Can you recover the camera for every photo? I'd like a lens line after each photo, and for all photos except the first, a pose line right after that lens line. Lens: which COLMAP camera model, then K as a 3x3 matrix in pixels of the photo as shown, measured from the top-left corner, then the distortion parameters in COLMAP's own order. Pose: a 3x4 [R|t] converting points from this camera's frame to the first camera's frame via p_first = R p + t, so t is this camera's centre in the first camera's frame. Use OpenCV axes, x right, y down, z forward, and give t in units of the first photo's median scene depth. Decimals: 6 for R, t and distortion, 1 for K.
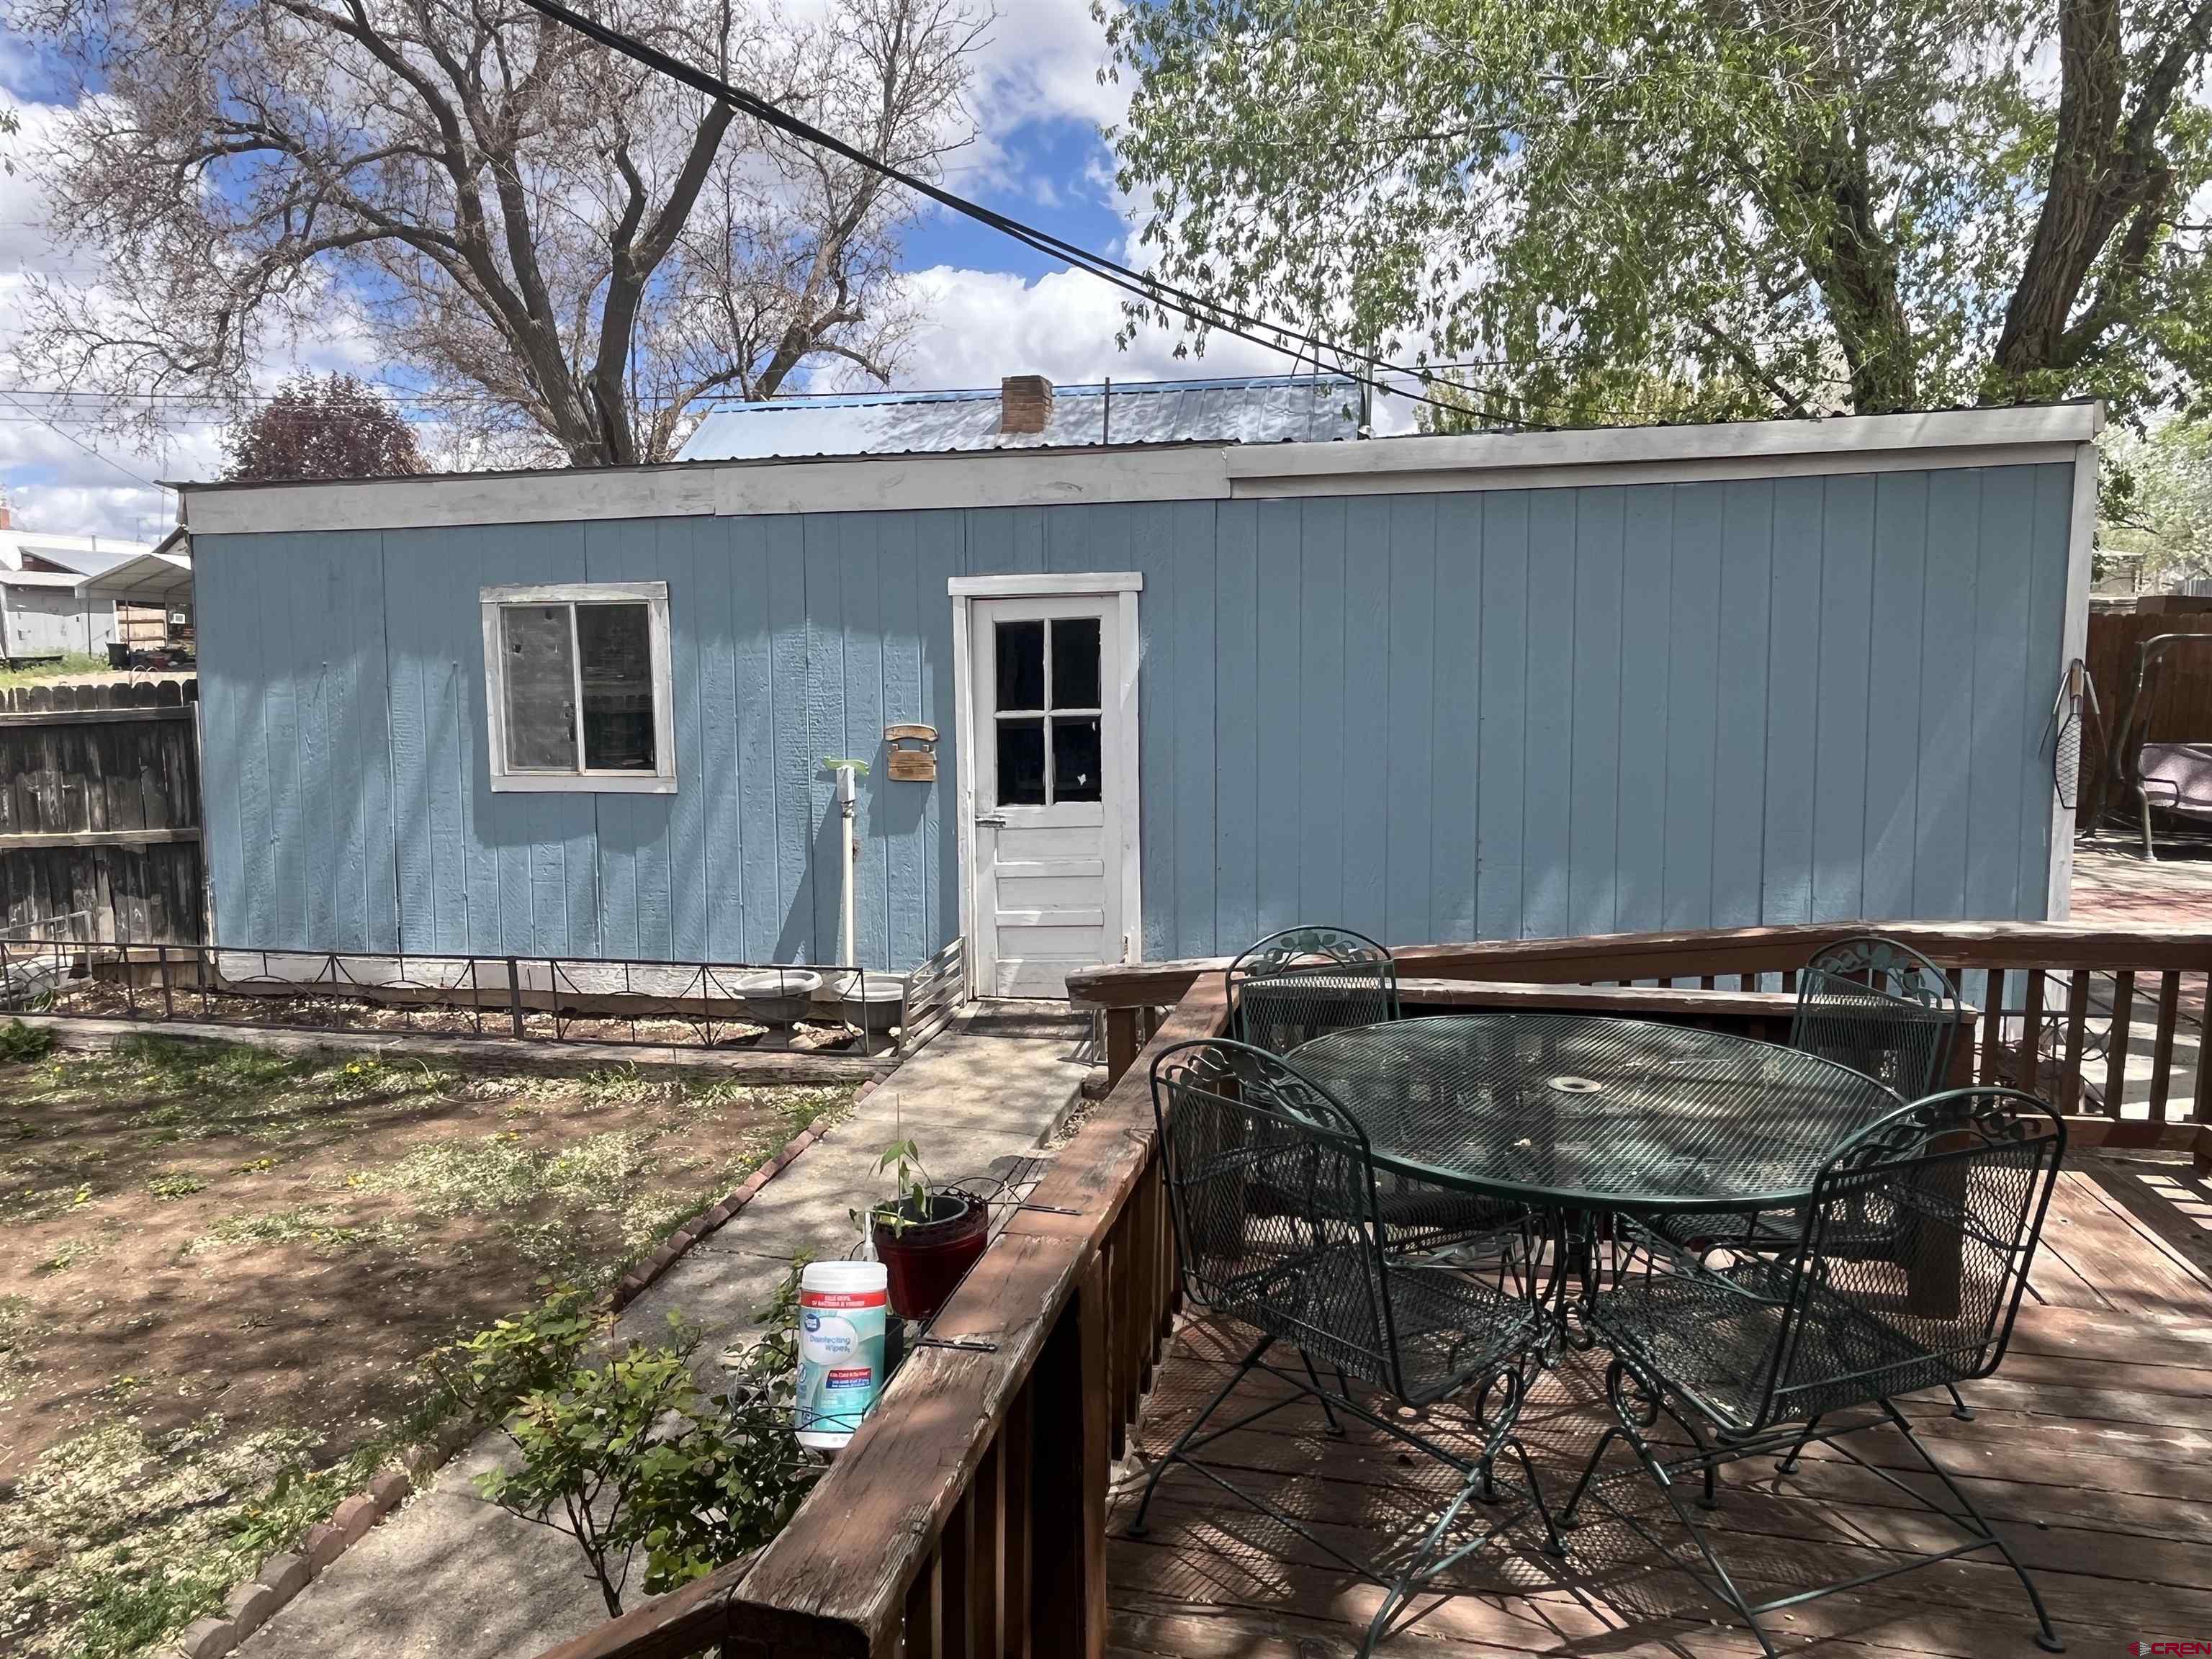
lens RADIAL K [[1408.8, 0, 1109.1], [0, 1408.8, 815.9], [0, 0, 1]] dist [0.004920, 0.003167]
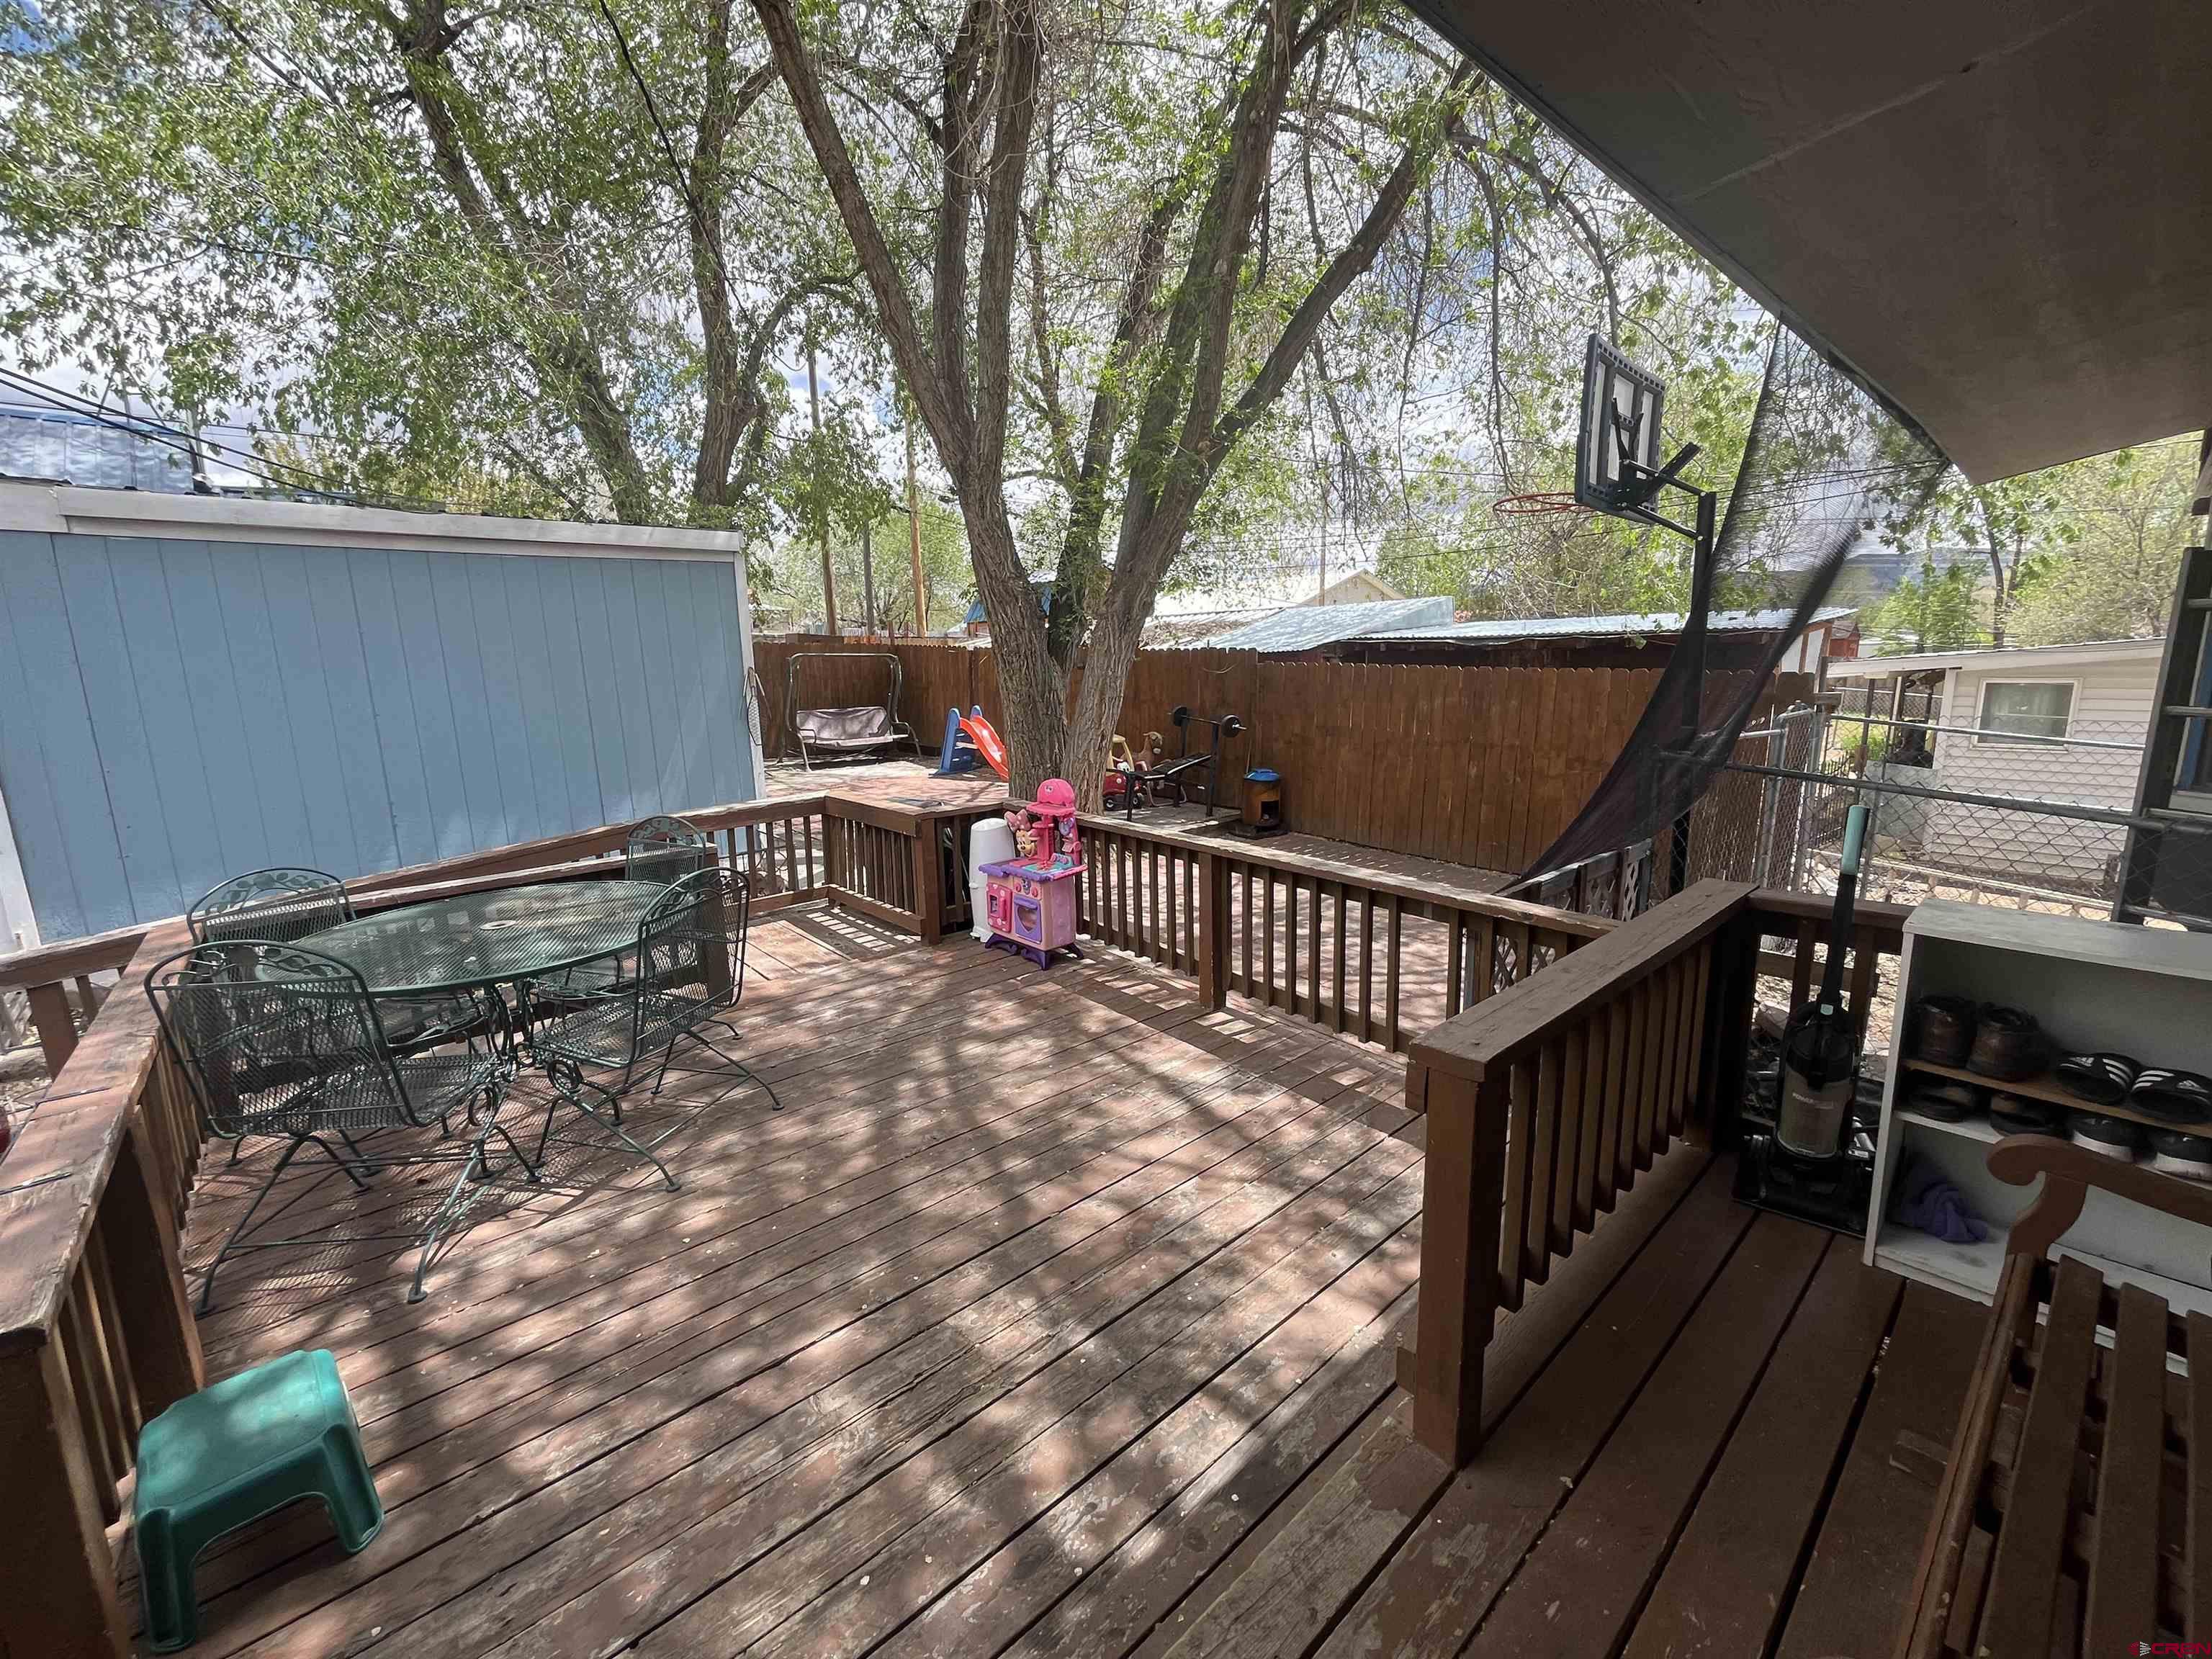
lens RADIAL K [[895.7, 0, 1103.1], [0, 895.7, 823.6], [0, 0, 1]] dist [-0.001951, 0.000004]
pose [[0.583158, -0.151545, 0.798098, -0.036197], [0.102901, 0.988312, 0.112476, 0.010460], [-0.805815, 0.016534, 0.591936, -0.093670]]
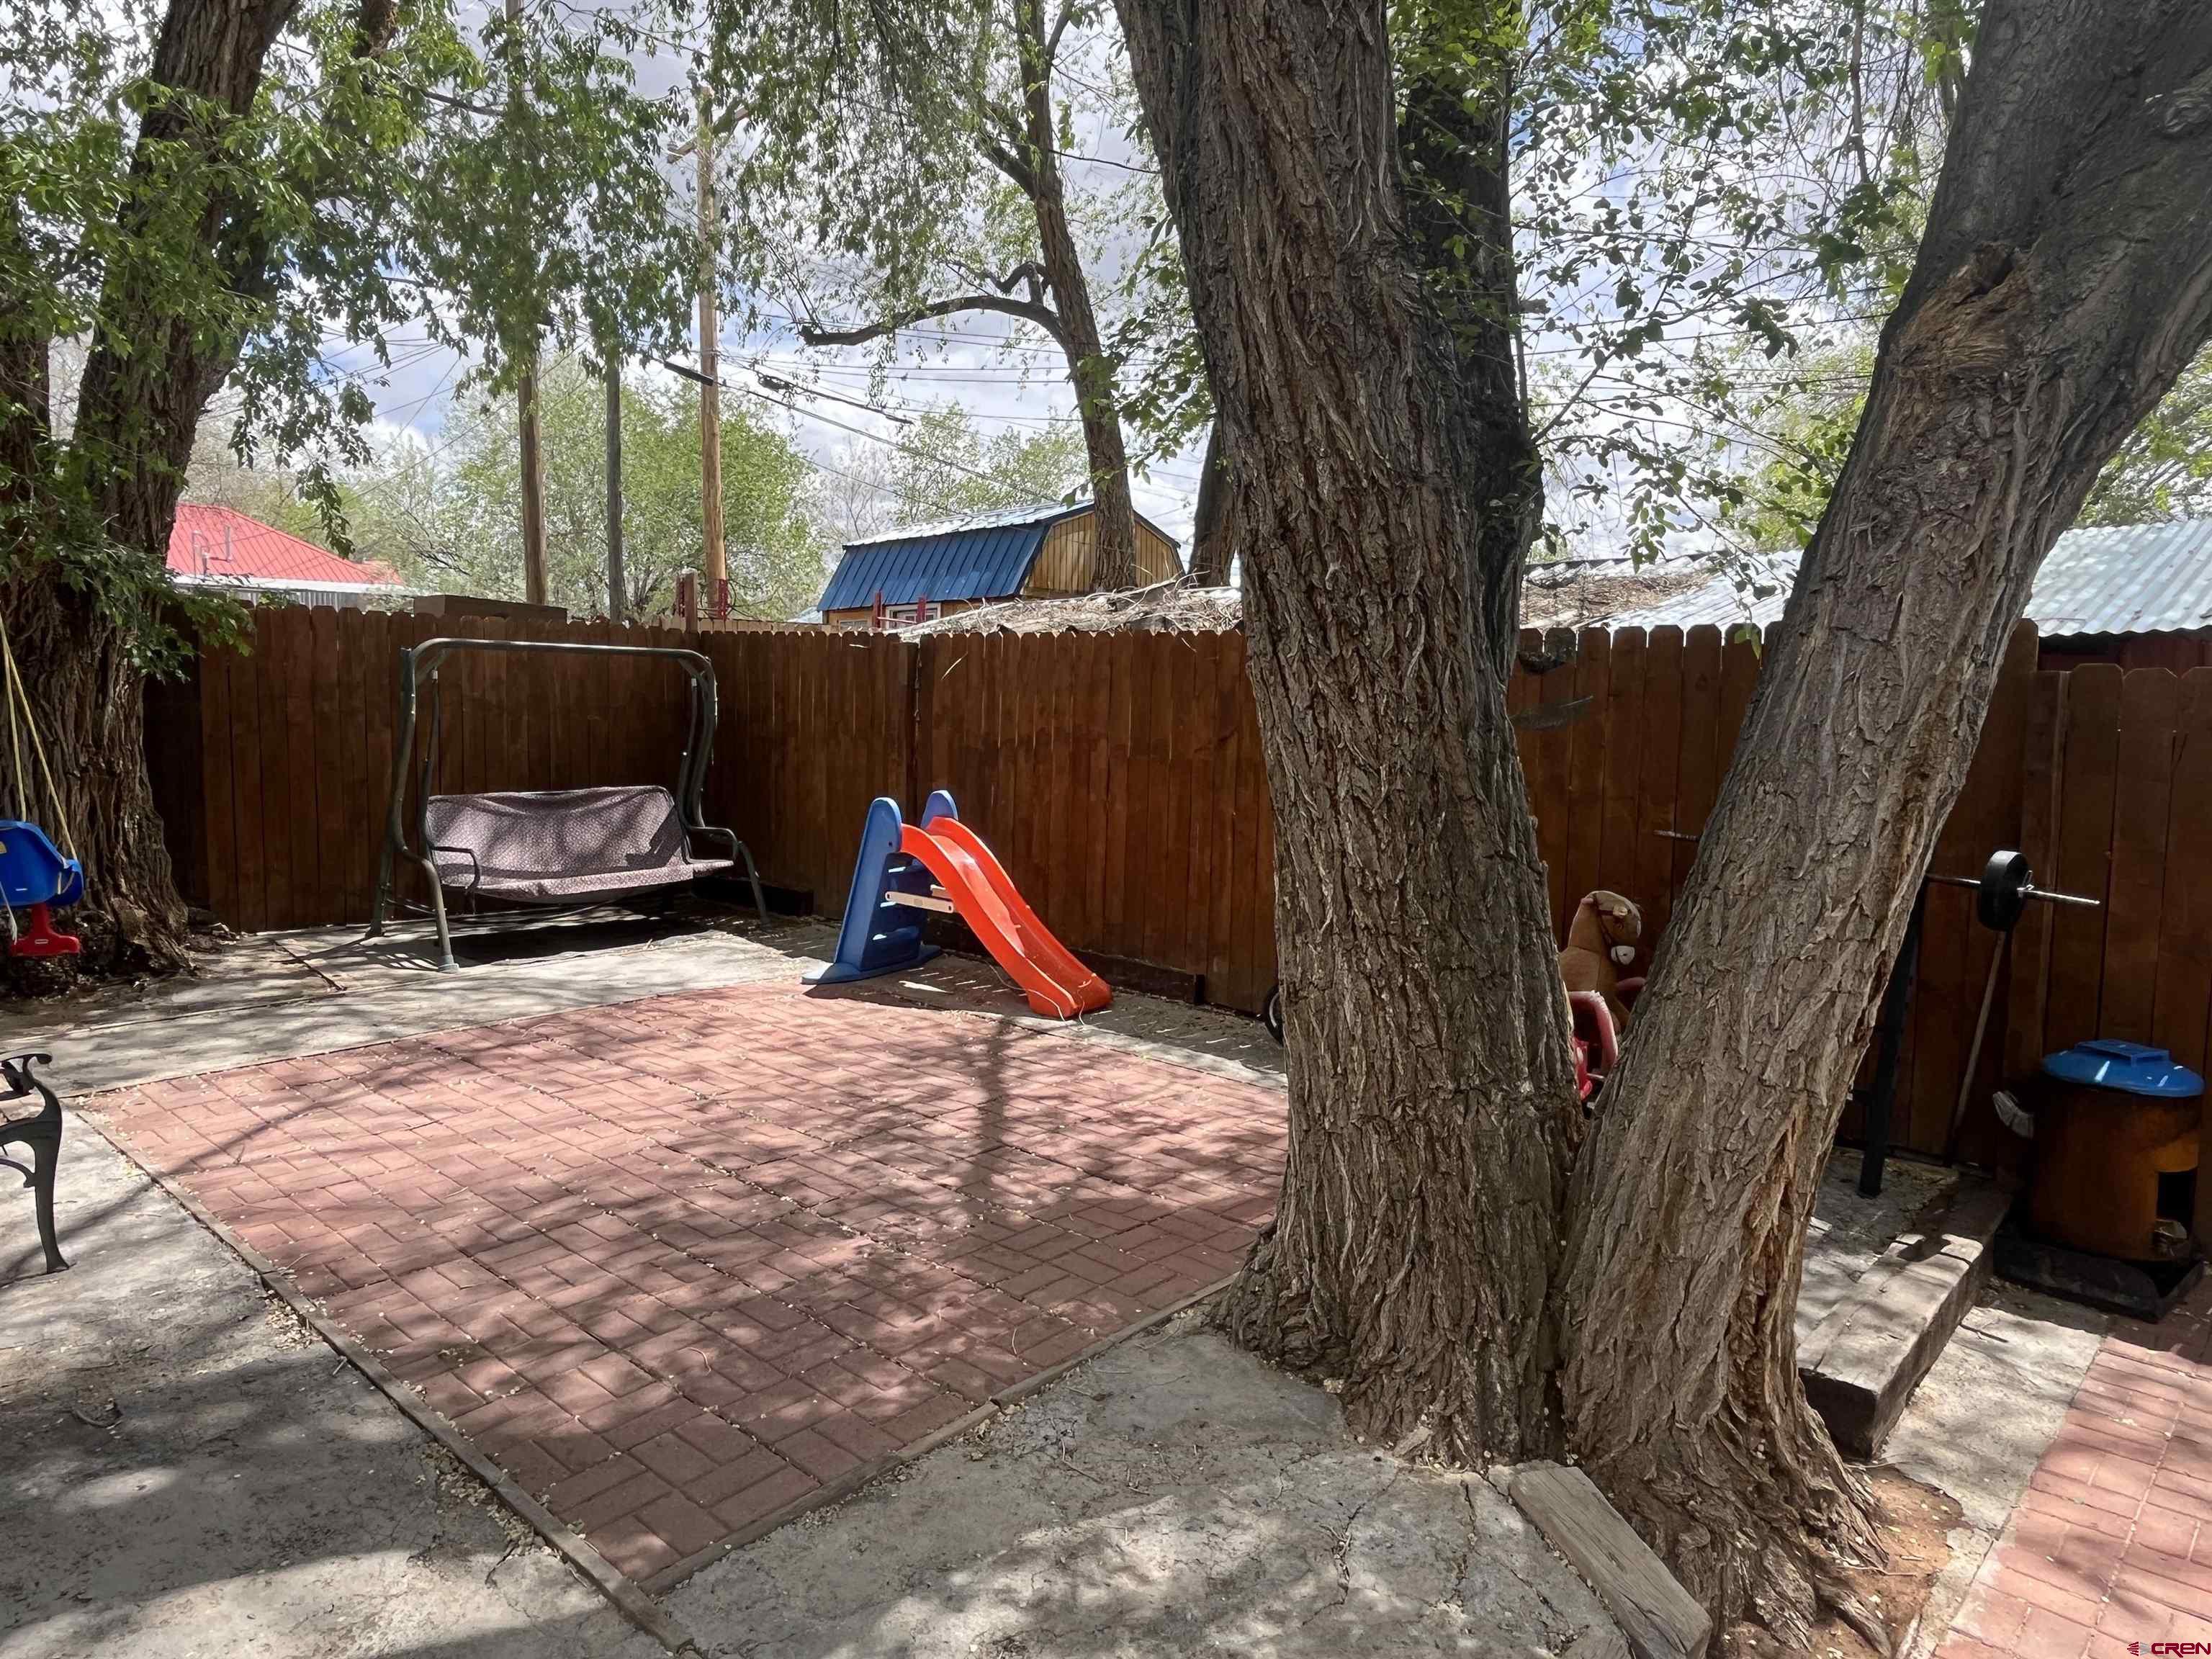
lens RADIAL K [[1408.8, 0, 1098.7], [0, 1408.8, 822.2], [0, 0, 1]] dist [0.004920, 0.003167]
pose [[0.507034, -0.066325, 0.859371, 0.548758], [0.088487, 0.995772, 0.024645, -0.047156], [-0.857372, 0.063547, 0.510759, 0.664010]]
